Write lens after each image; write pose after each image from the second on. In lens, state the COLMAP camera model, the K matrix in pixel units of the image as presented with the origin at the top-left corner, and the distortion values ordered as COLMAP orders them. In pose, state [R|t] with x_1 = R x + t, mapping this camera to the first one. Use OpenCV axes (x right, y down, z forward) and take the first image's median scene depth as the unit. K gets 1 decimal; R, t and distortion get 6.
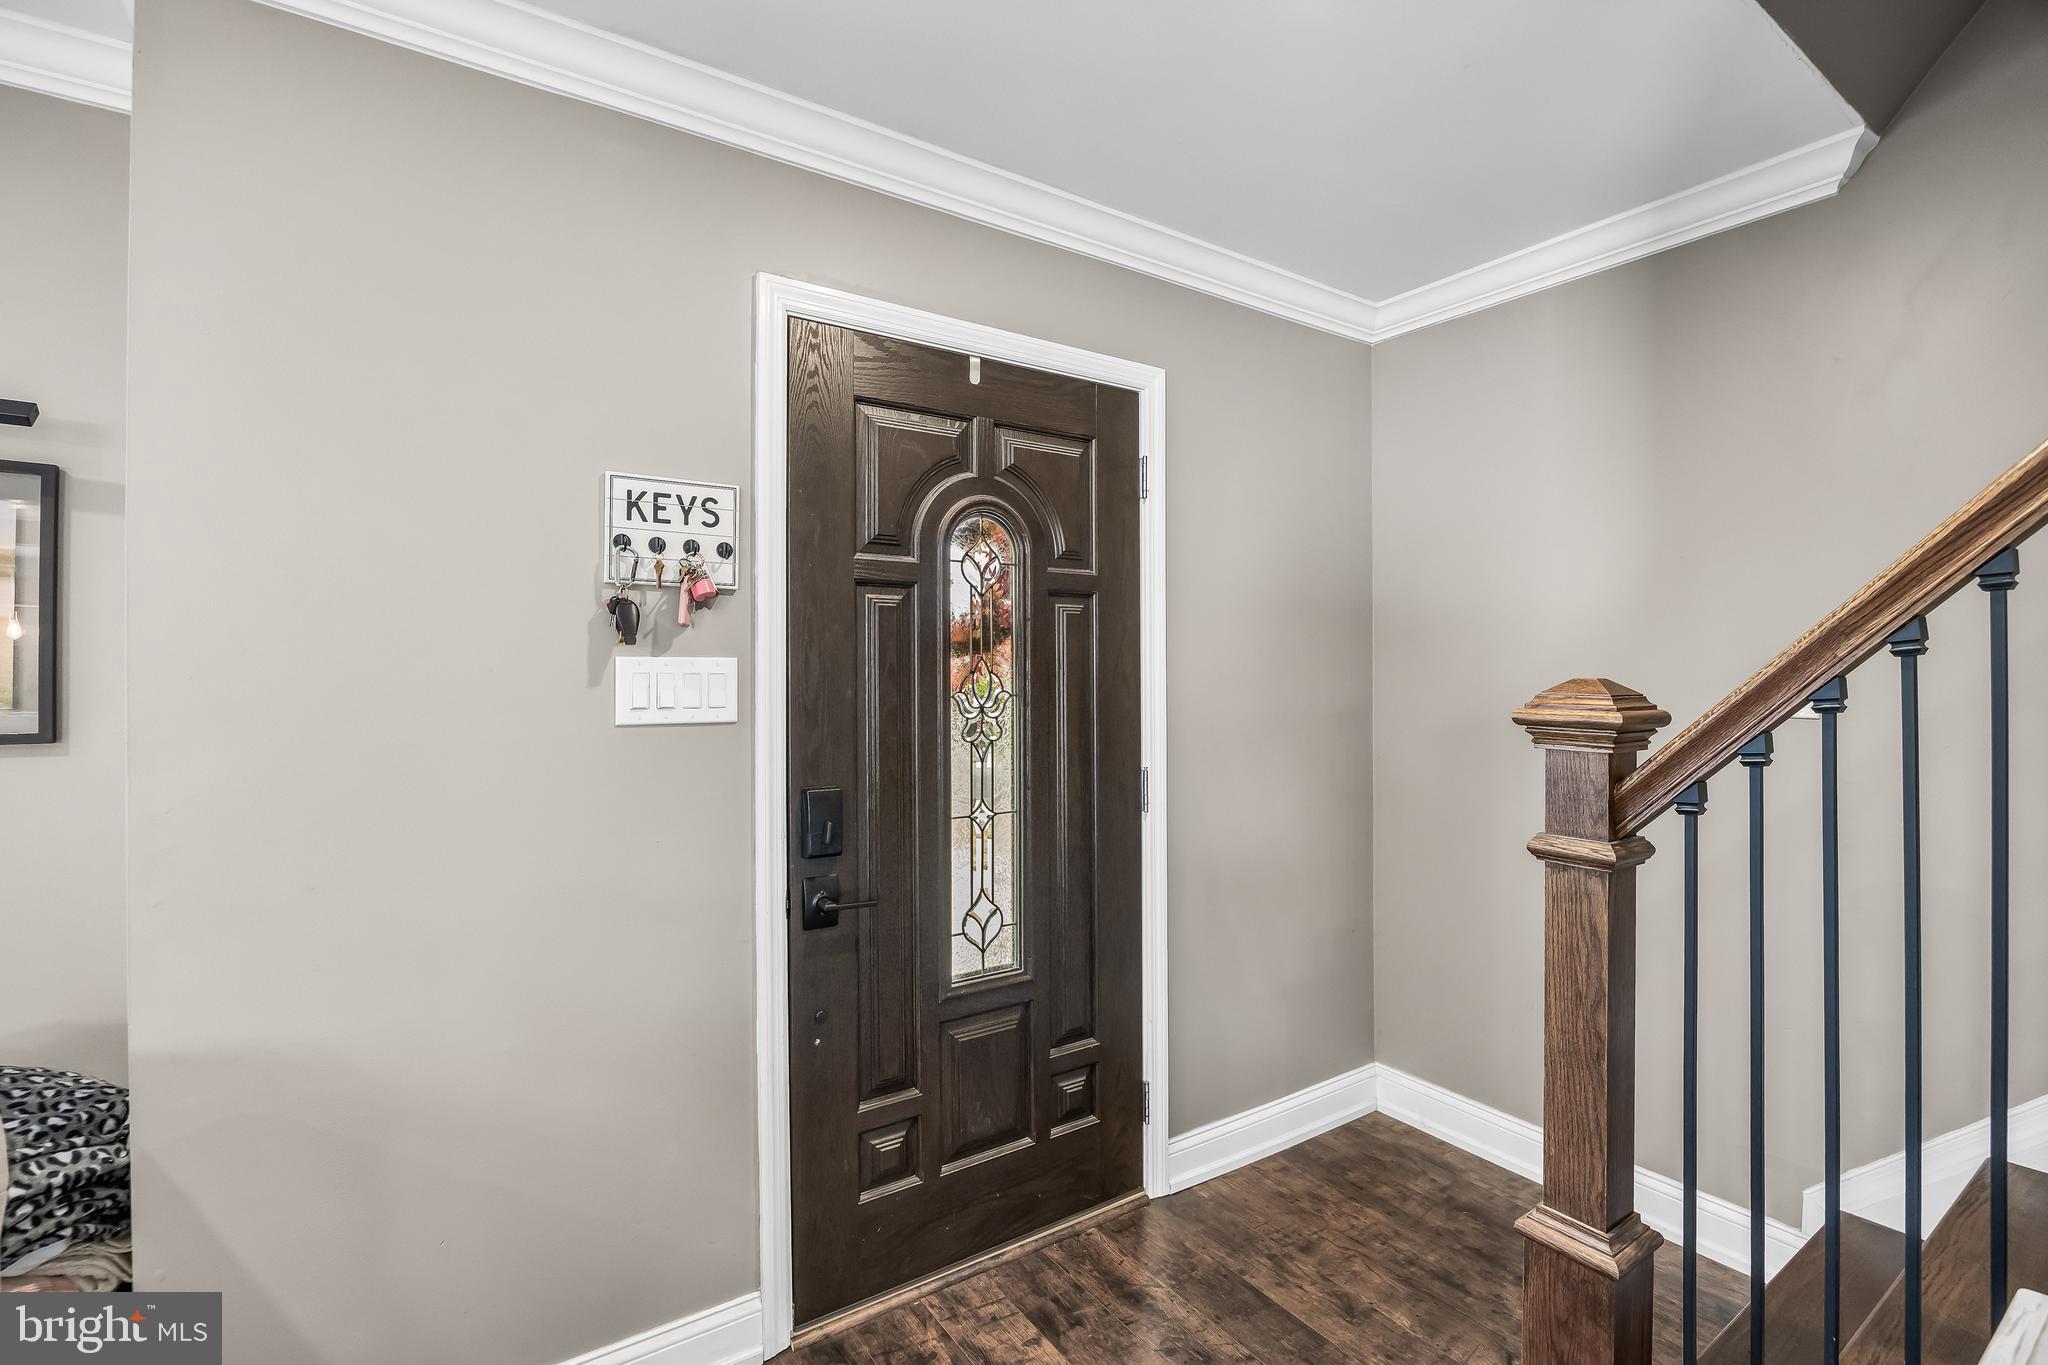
lens RADIAL K [[969.3, 0, 1020.7], [0, 969.3, 671.5], [0, 0, 1]] dist [-0.014149, -0.001663]
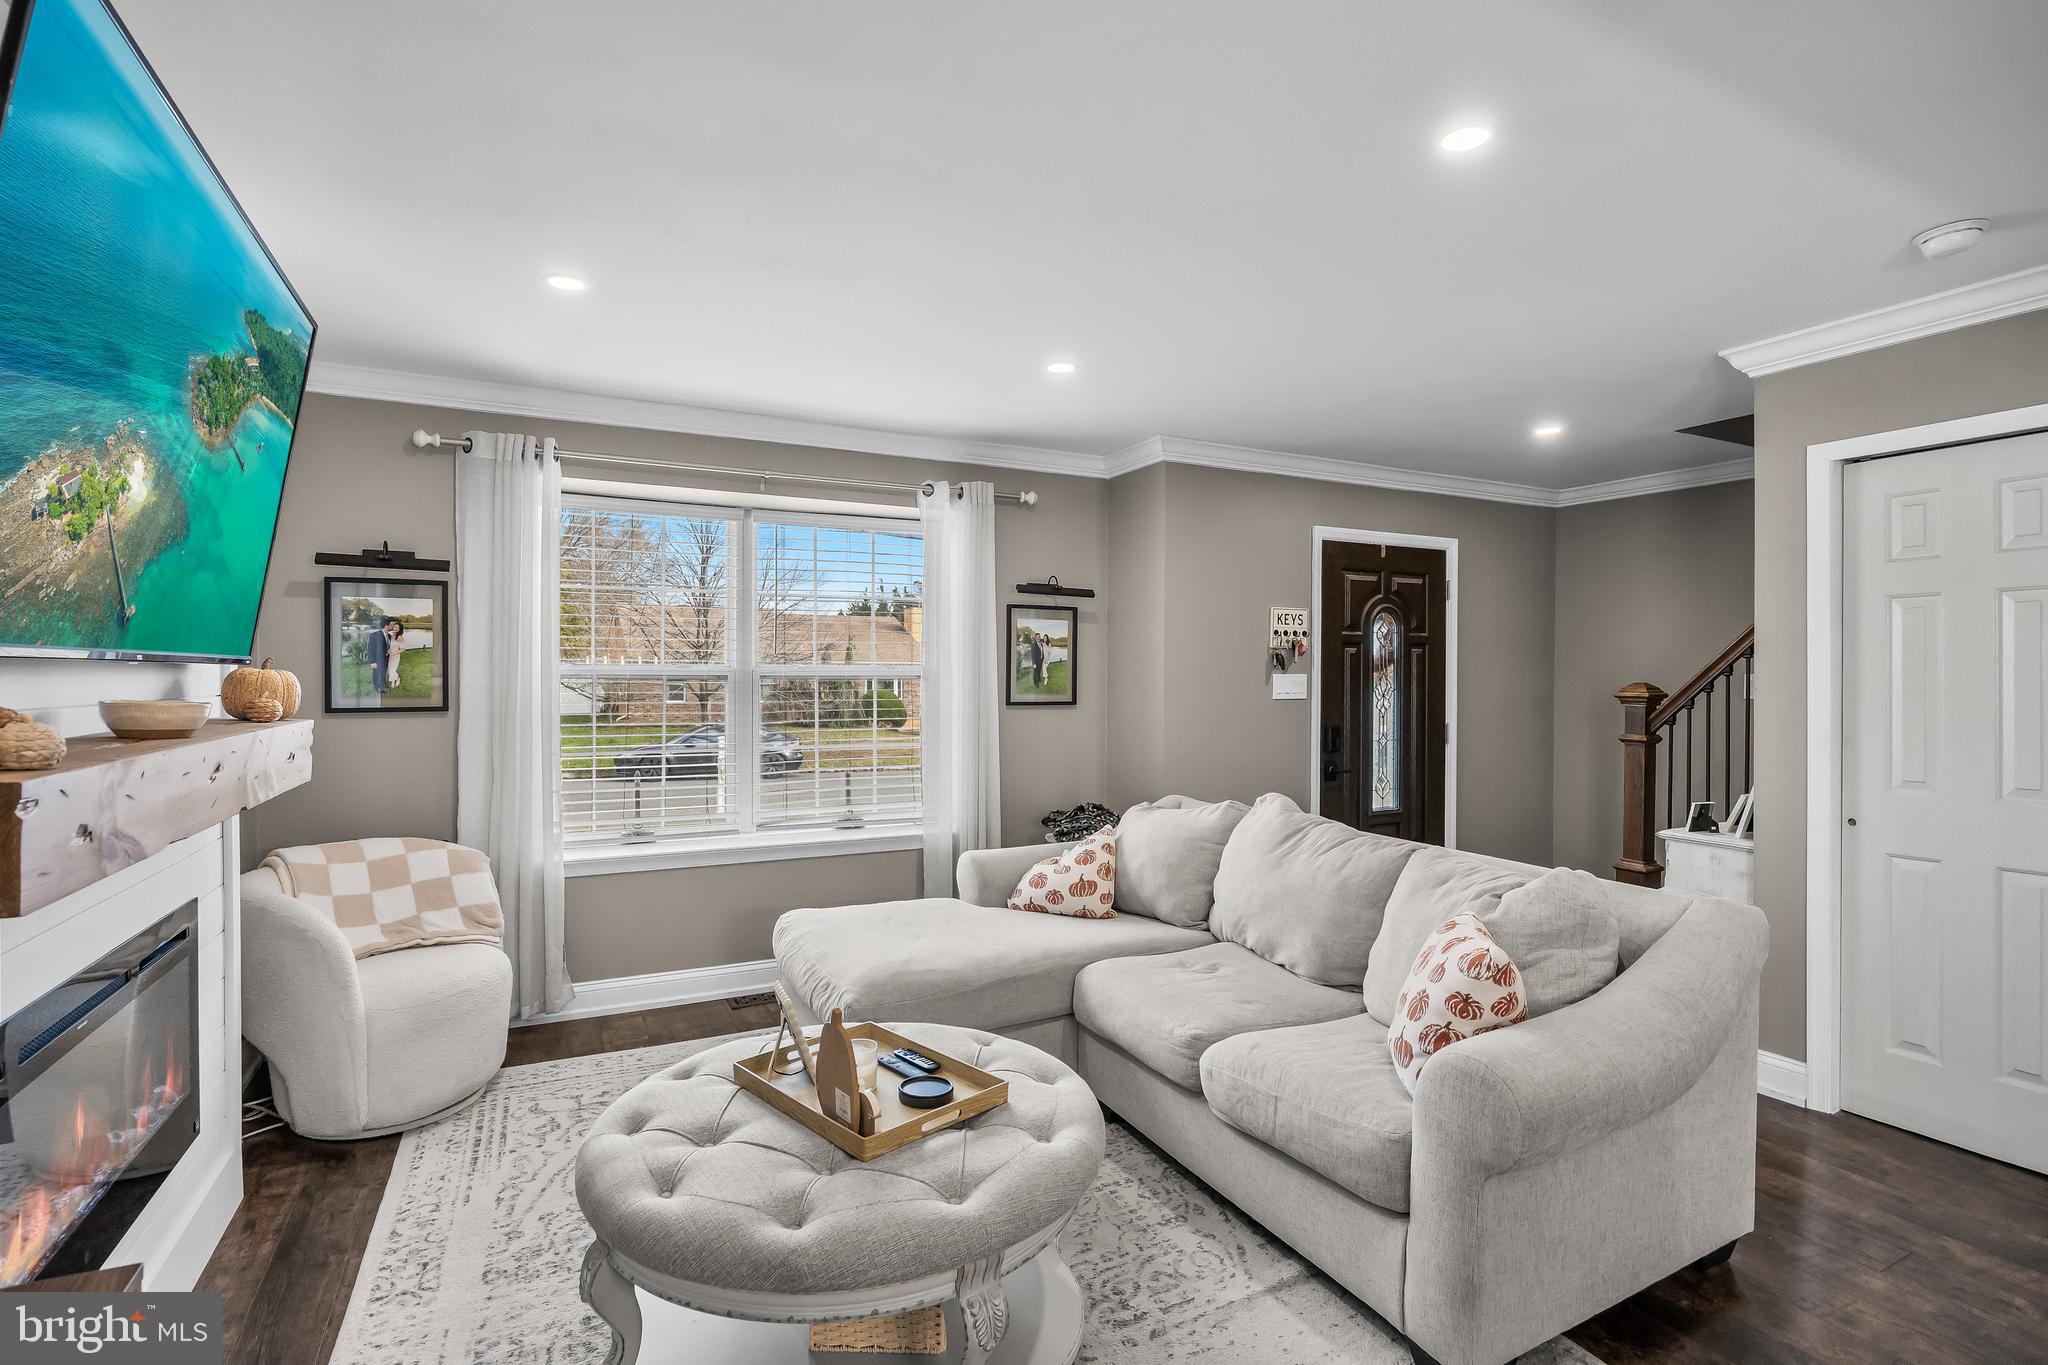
lens RADIAL K [[979.0, 0, 1038.7], [0, 979.0, 692.9], [0, 0, 1]] dist [-0.012228, -0.000291]
pose [[0.993919, 0.001219, -0.110109, -0.730791], [0.000966, 0.999804, 0.019783, -0.017112], [0.110112, -0.019769, 0.993723, -1.726729]]
